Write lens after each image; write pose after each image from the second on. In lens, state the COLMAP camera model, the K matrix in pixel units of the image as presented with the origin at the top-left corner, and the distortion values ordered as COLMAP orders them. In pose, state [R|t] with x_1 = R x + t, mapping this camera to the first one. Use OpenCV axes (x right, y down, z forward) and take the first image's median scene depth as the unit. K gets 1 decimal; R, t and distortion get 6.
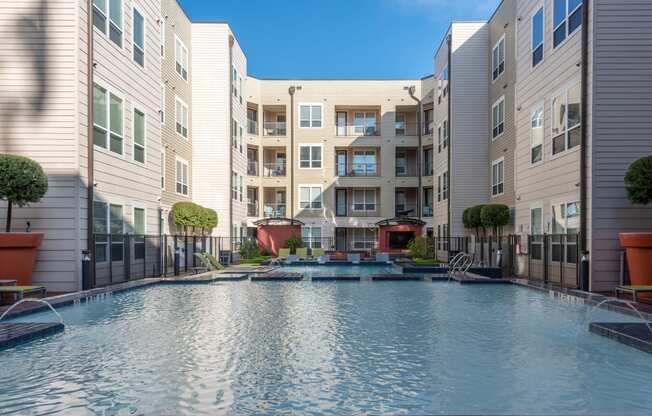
lens RADIAL K [[458.9, 0, 326.3], [0, 458.9, 247.7], [0, 0, 1]] dist [0.003385, 0.000667]
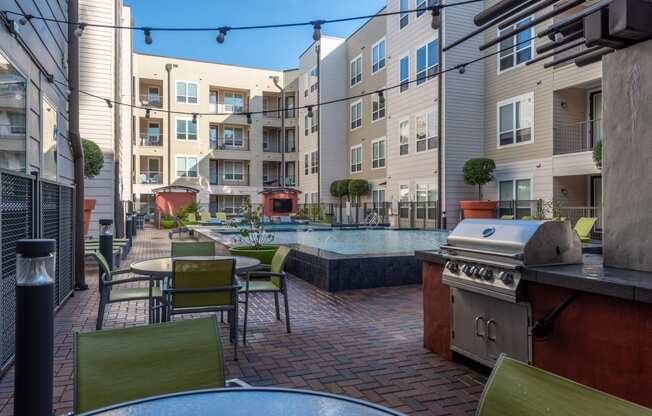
lens RADIAL K [[451.1, 0, 326.0], [0, 451.1, 208.0], [0, 0, 1]] dist [-0.003518, -0.000994]
pose [[0.916980, -0.001202, 0.398931, -0.160300], [0.006579, 0.999905, -0.012108, 0.003645], [-0.398879, 0.013727, 0.916901, -0.115247]]
